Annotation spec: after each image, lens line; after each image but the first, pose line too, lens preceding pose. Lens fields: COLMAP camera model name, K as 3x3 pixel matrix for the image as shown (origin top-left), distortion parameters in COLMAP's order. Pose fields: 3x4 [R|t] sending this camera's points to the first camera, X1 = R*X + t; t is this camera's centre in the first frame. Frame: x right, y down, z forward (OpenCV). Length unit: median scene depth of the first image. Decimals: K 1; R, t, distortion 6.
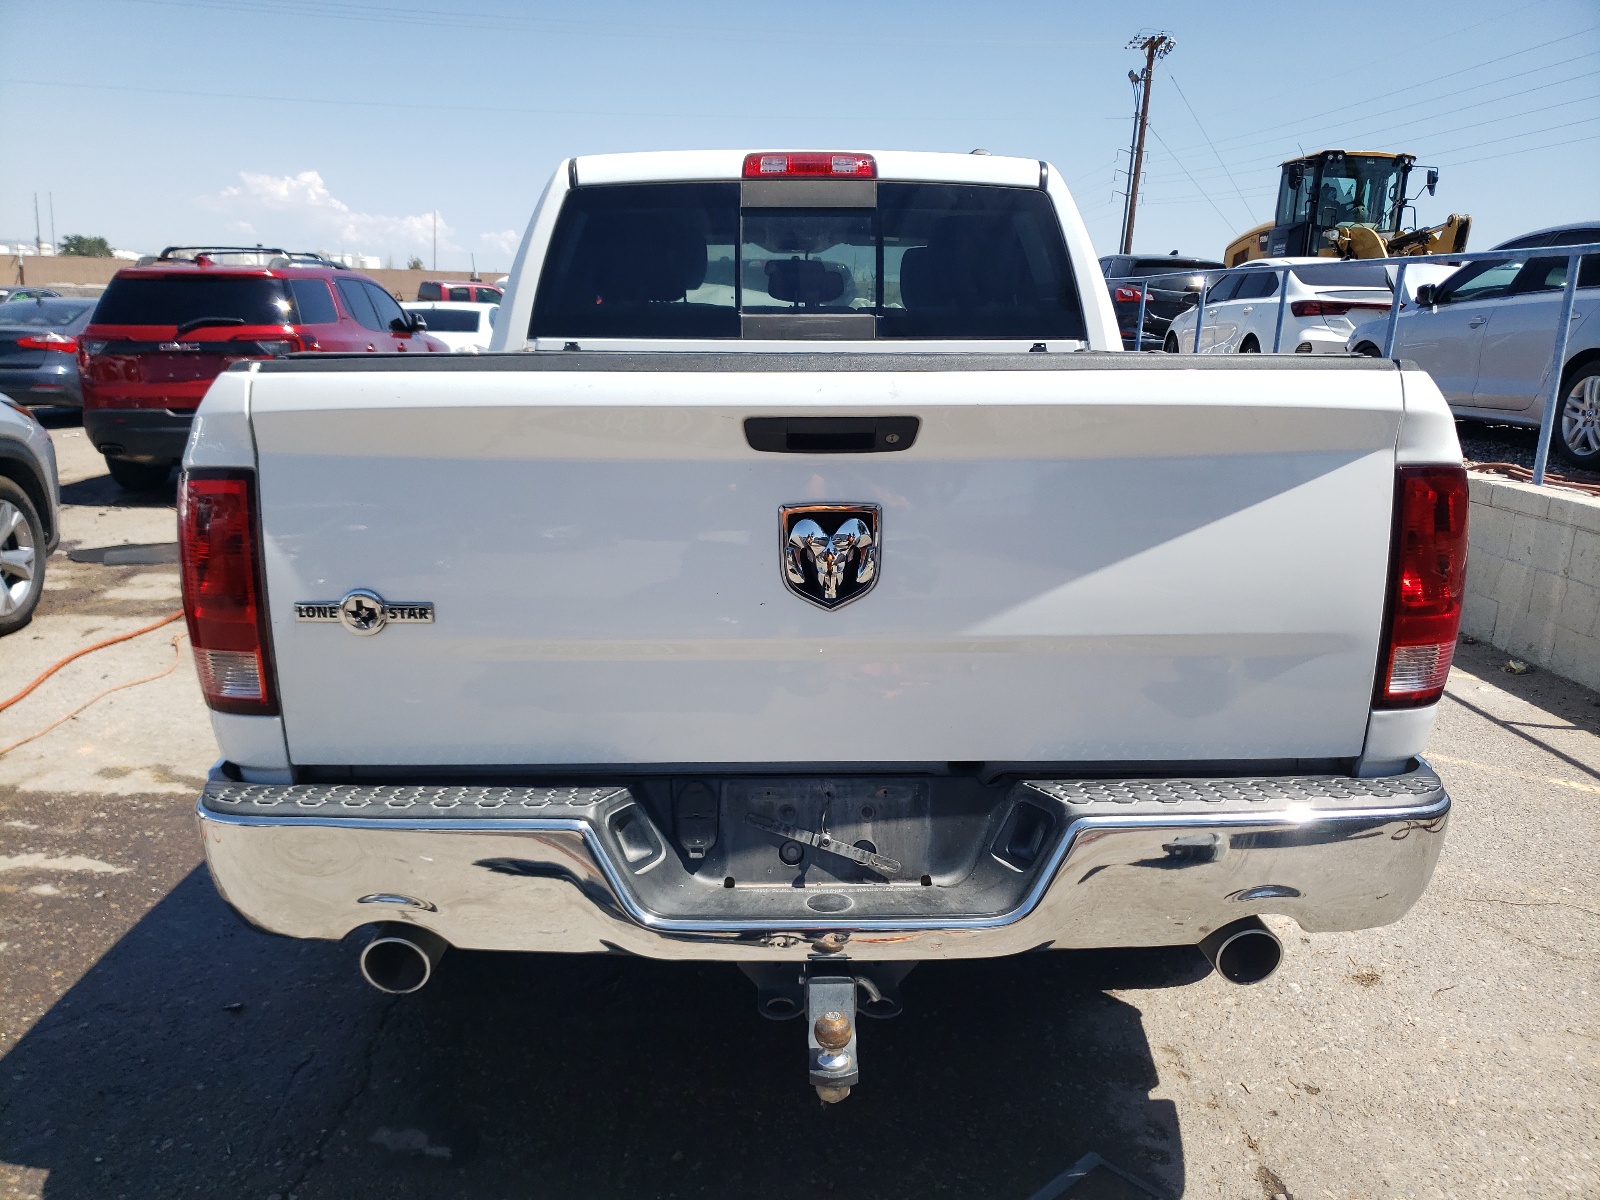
lens RADIAL K [[1229.8, 0, 800.0], [0, 1229.8, 600.0], [0, 0, 1]] dist [0.013451, 0.004309]
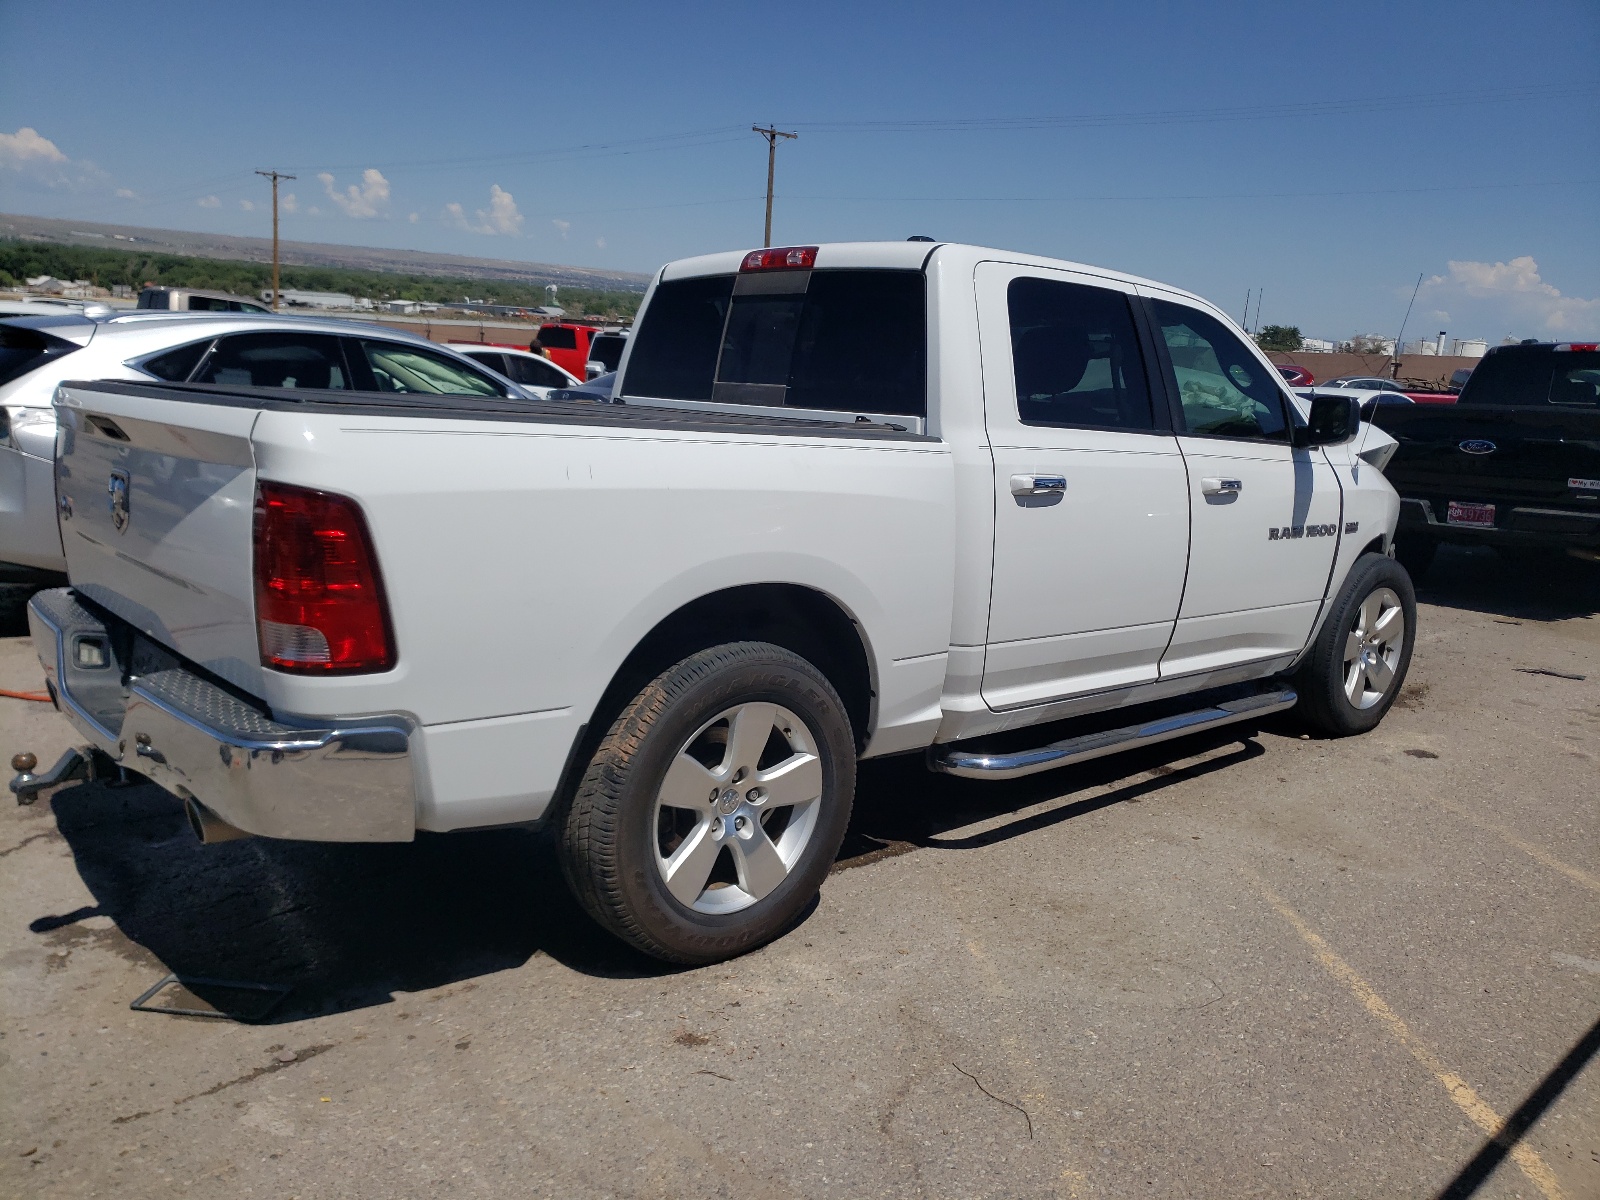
lens RADIAL K [[1271.6, 0, 854.7], [0, 1271.6, 595.9], [0, 0, 1]] dist [0.012661, 0.004624]
pose [[0.660130, 0.149134, -0.736198, 0.162181], [-0.205339, 0.978589, 0.014115, -0.011324], [0.722541, 0.141852, 0.676619, 0.044498]]
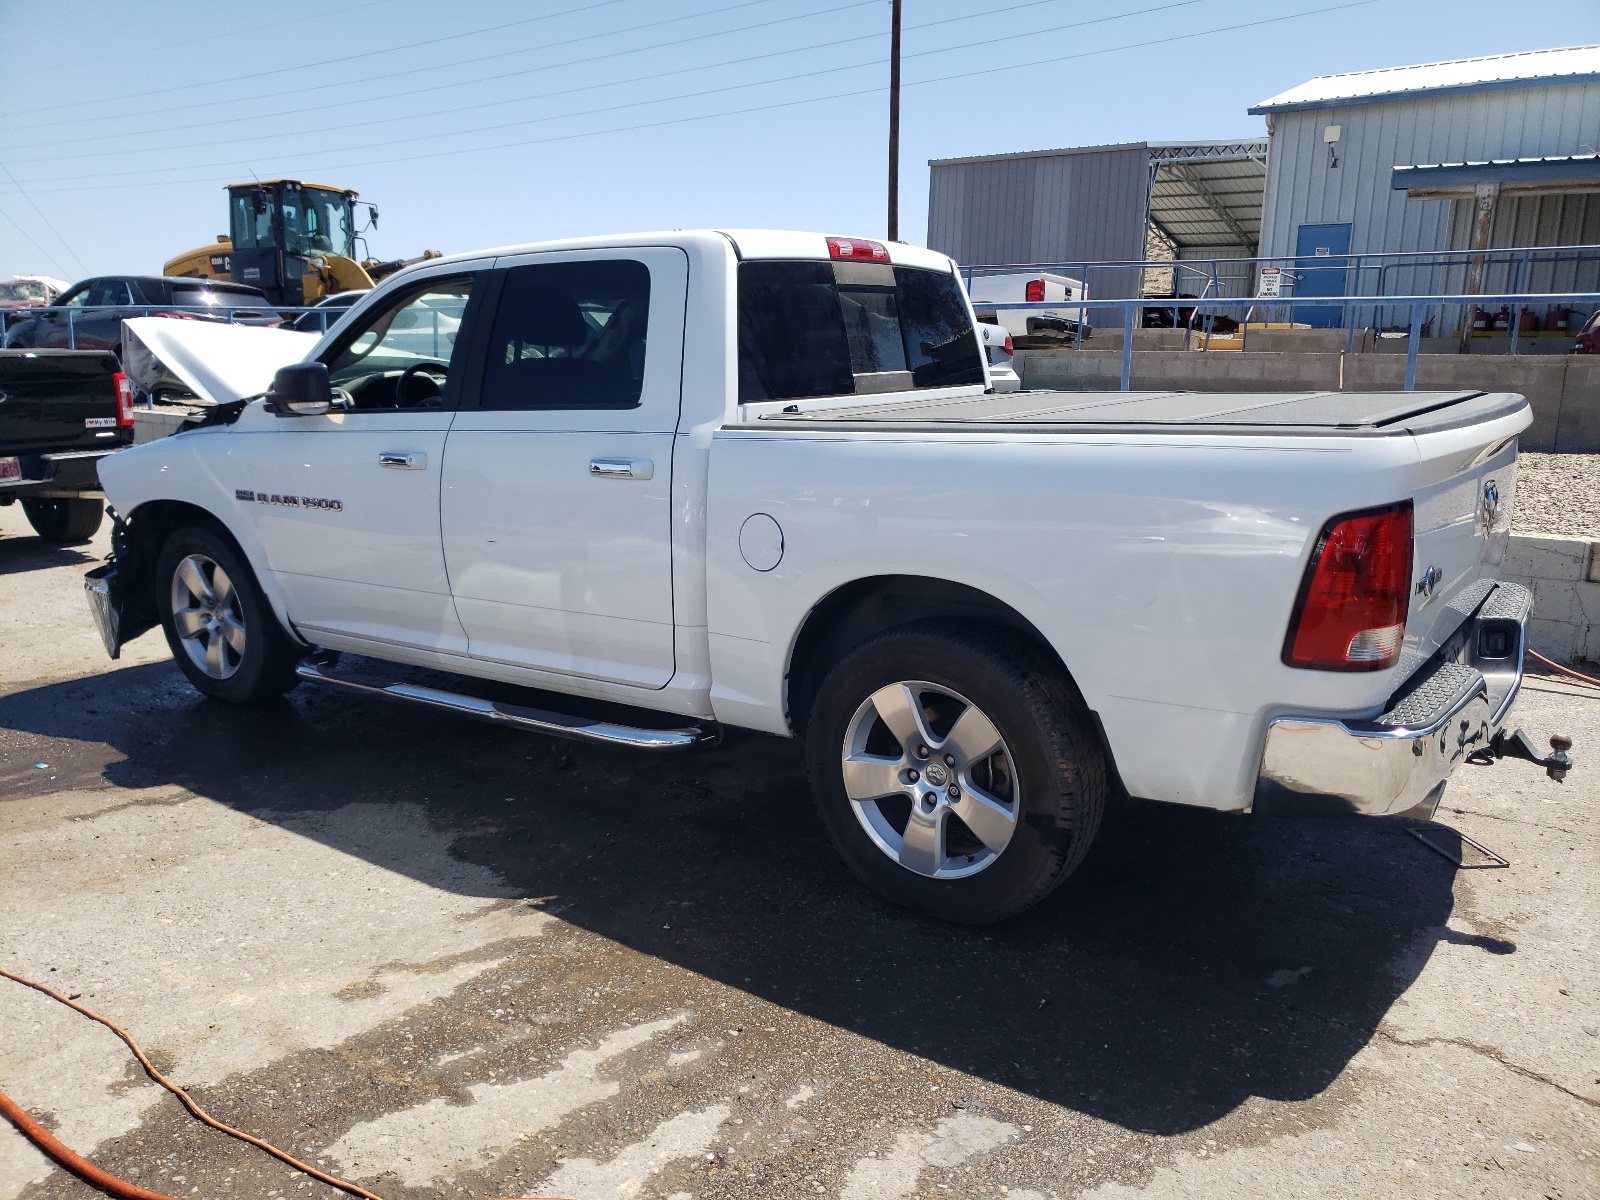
lens RADIAL K [[1229.8, 0, 800.0], [0, 1229.8, 600.0], [0, 0, 1]] dist [0.013451, 0.004309]
pose [[0.612981, -0.172984, 0.770928, -0.165663], [0.182154, 0.980394, 0.075151, -0.018863], [-0.768813, 0.094362, 0.632473, 0.049997]]
